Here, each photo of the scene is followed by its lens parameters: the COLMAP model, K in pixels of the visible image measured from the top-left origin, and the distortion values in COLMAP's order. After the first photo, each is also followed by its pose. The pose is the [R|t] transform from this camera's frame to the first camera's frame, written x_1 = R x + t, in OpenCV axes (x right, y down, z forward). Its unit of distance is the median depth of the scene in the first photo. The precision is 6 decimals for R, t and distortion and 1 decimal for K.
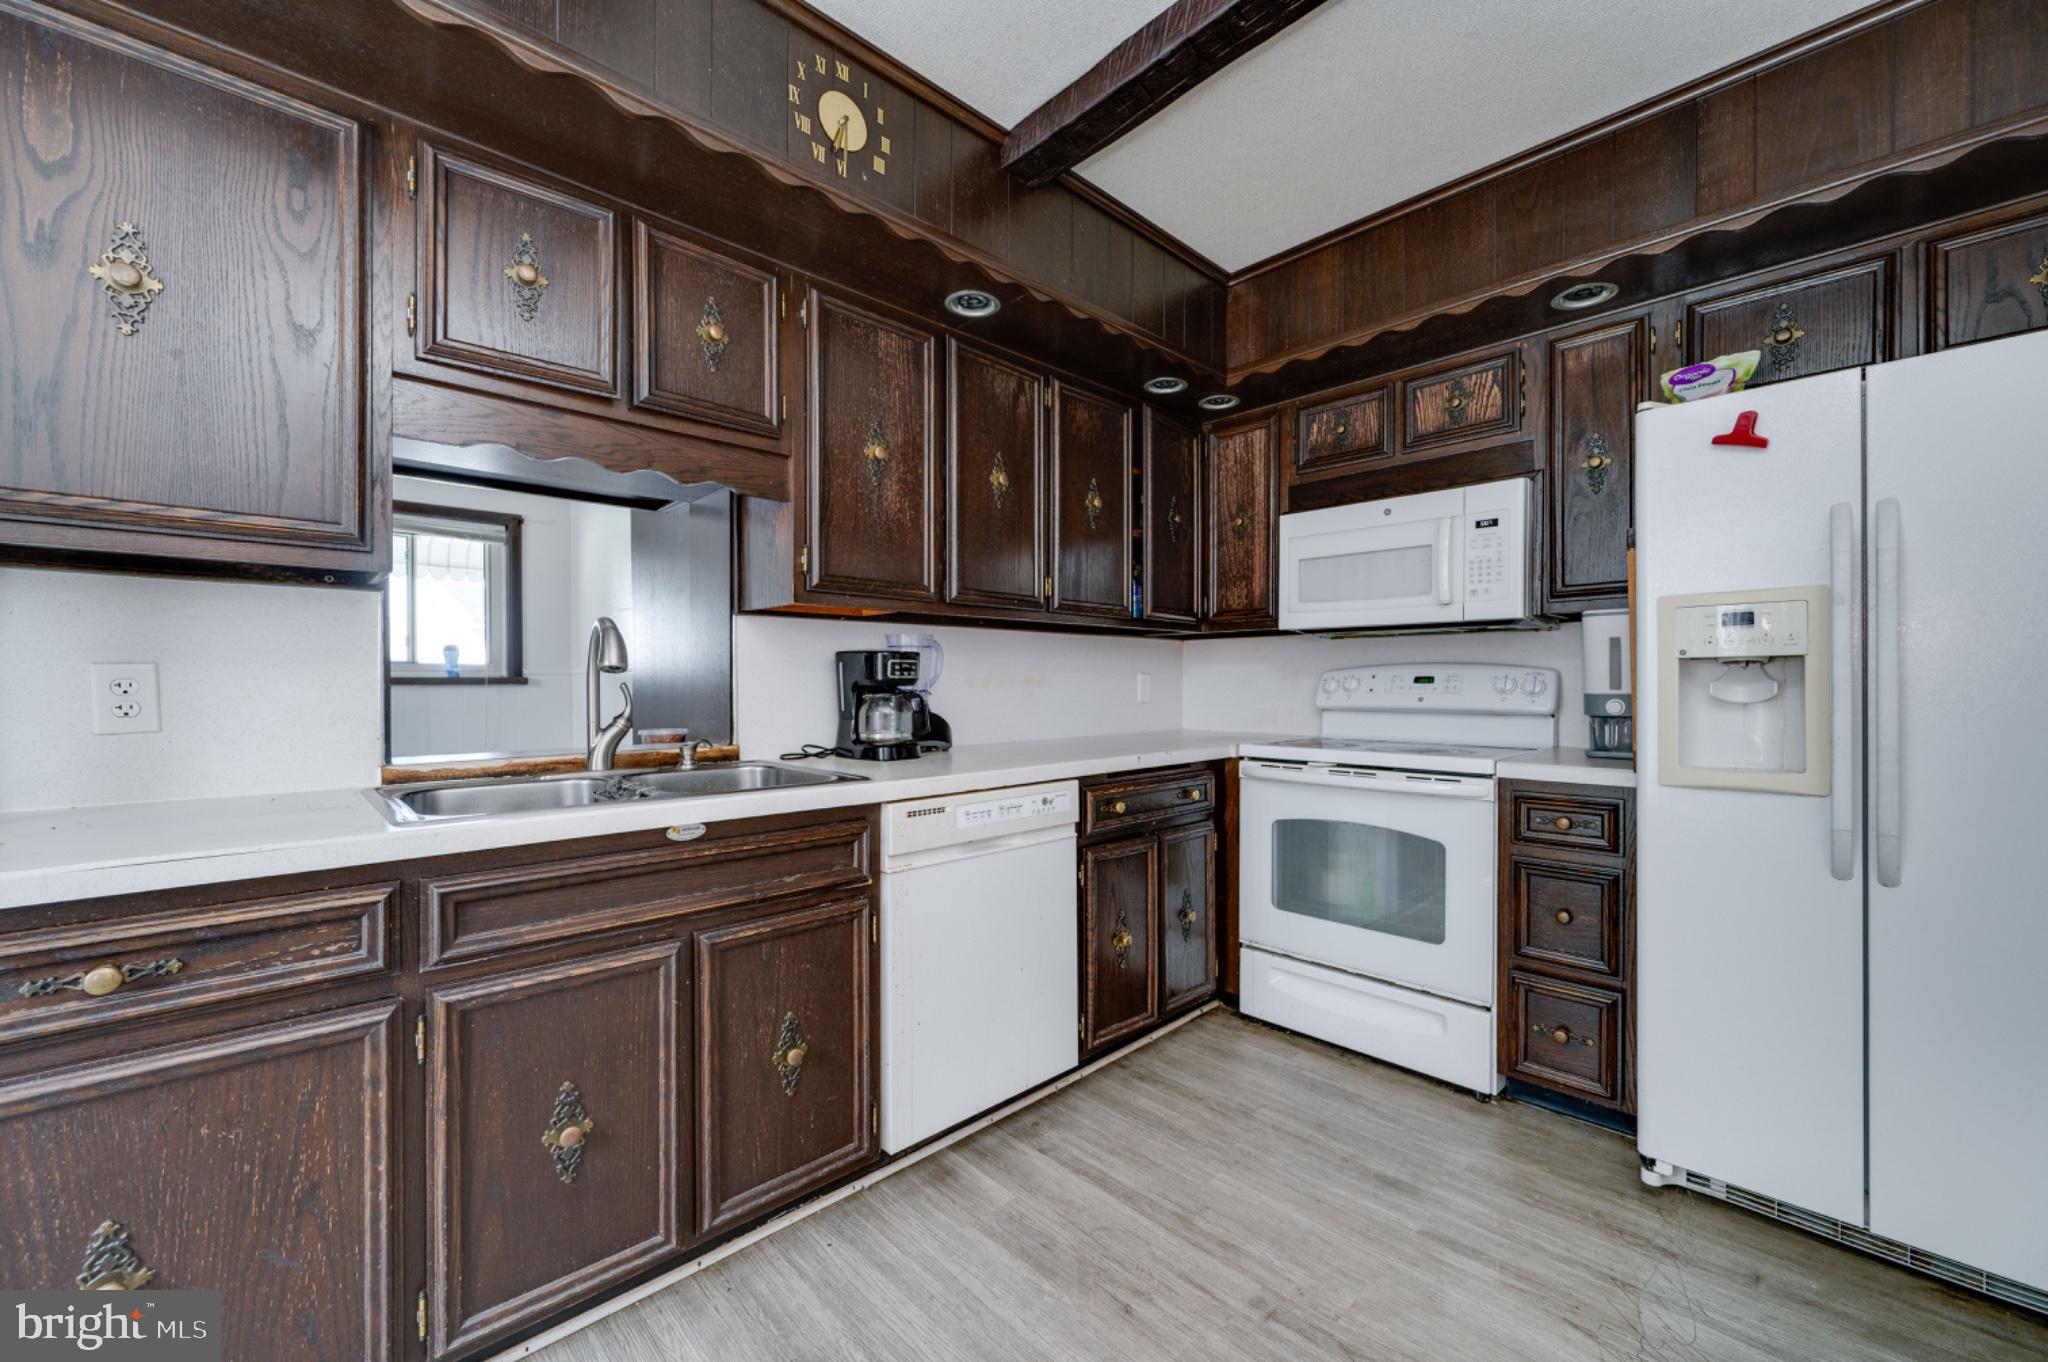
lens RADIAL K [[817.4, 0, 1027.5], [0, 817.4, 683.8], [0, 0, 1]] dist [0.006550, -0.000995]
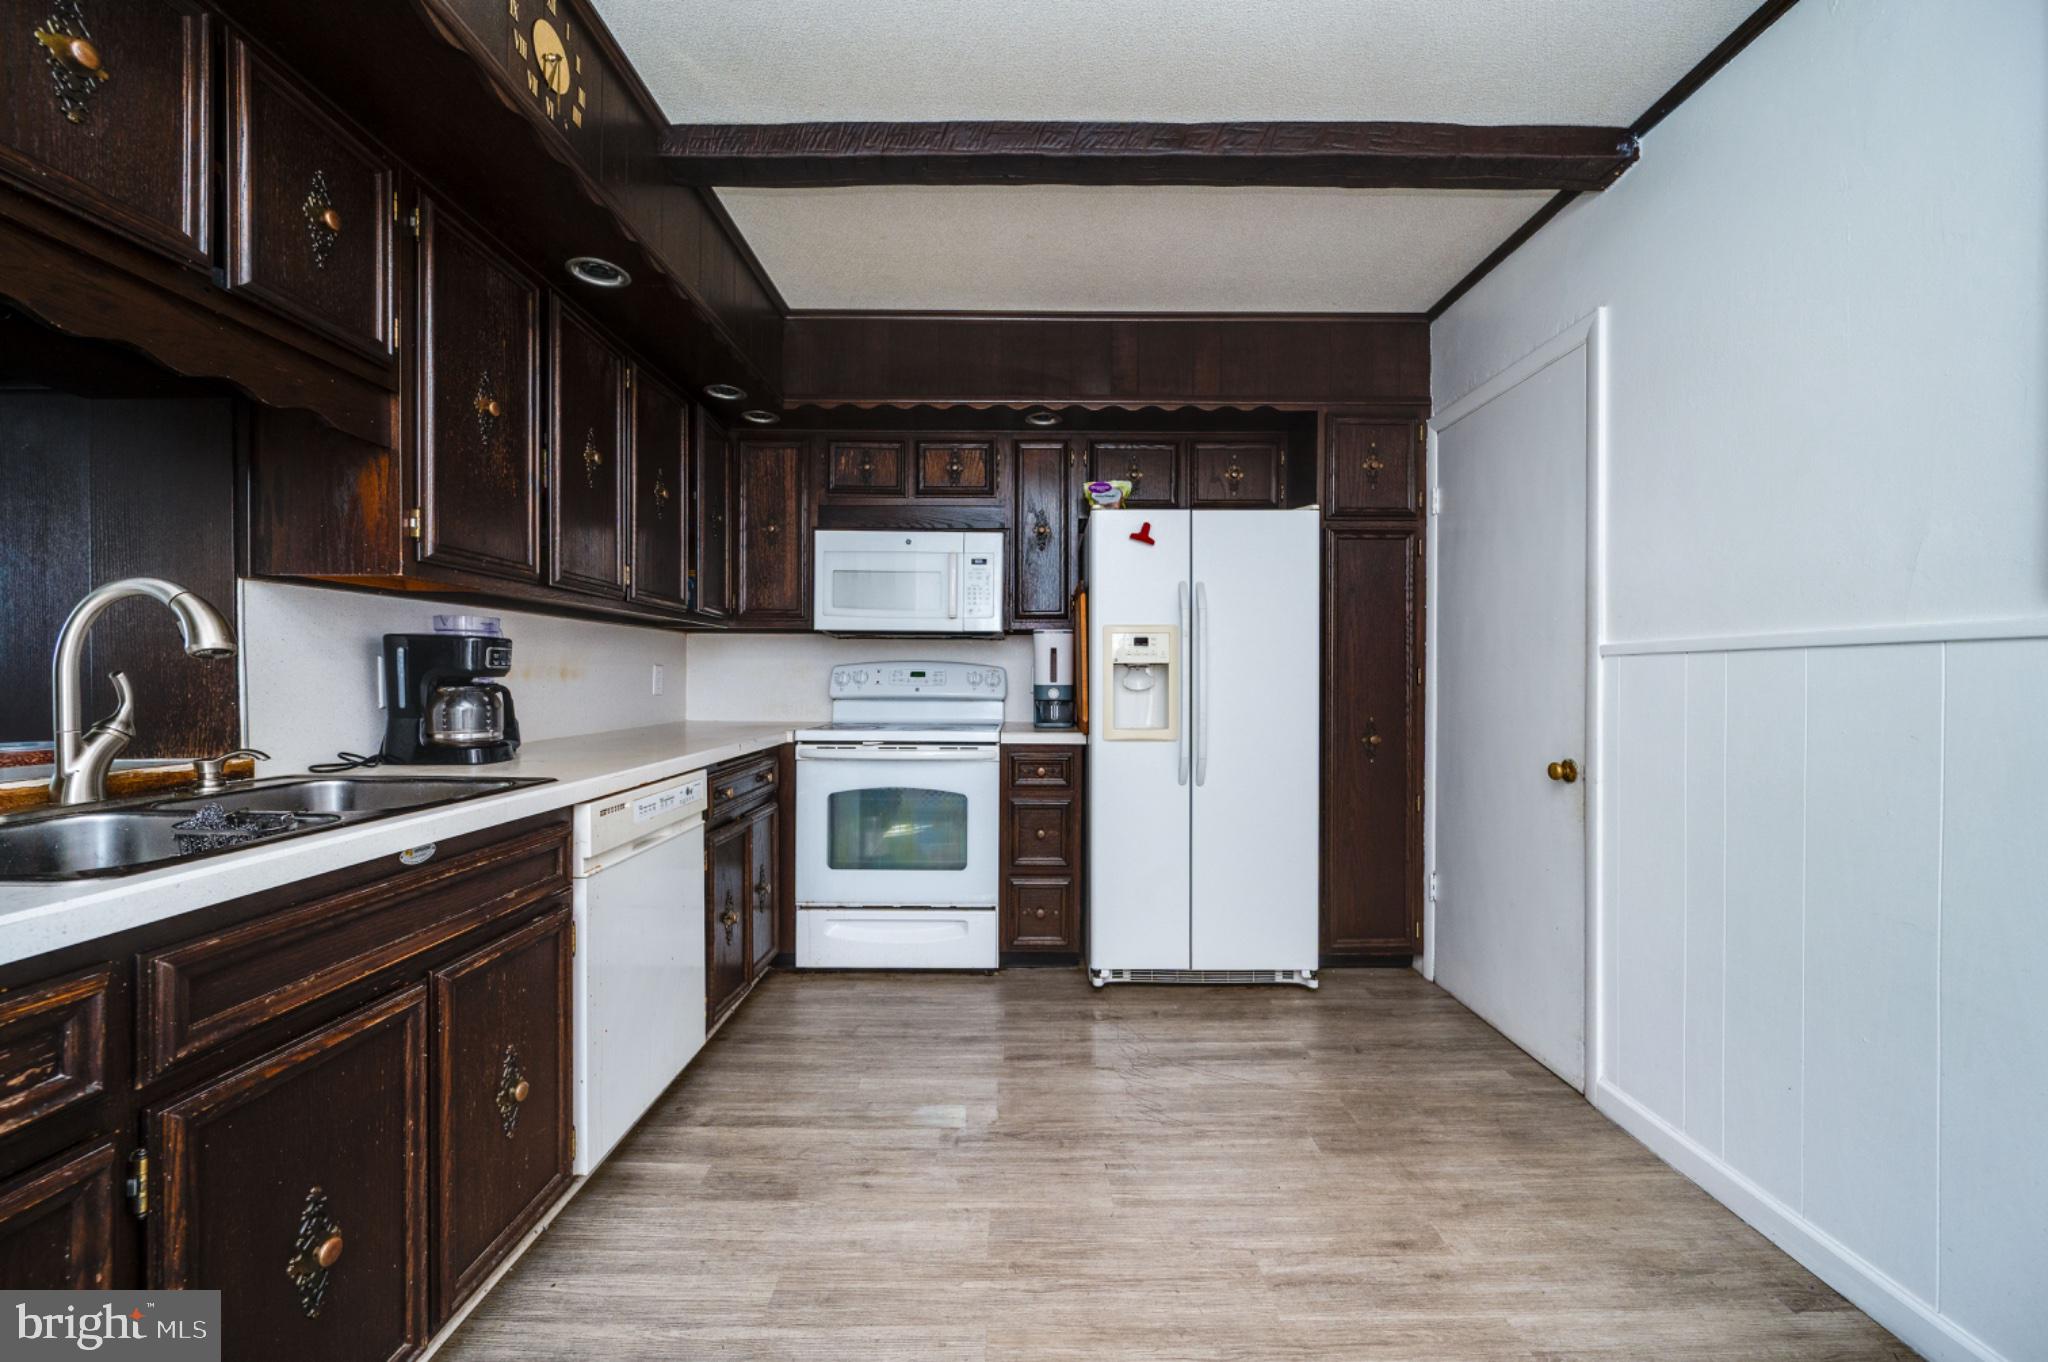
lens RADIAL K [[817.4, 0, 1032.9], [0, 817.4, 681.3], [0, 0, 1]] dist [0.006550, -0.000995]
pose [[0.688523, 0.001109, 0.725214, -0.408219], [-0.006455, 0.999969, 0.004599, -0.001379], [-0.725186, -0.007848, 0.688508, -0.015579]]
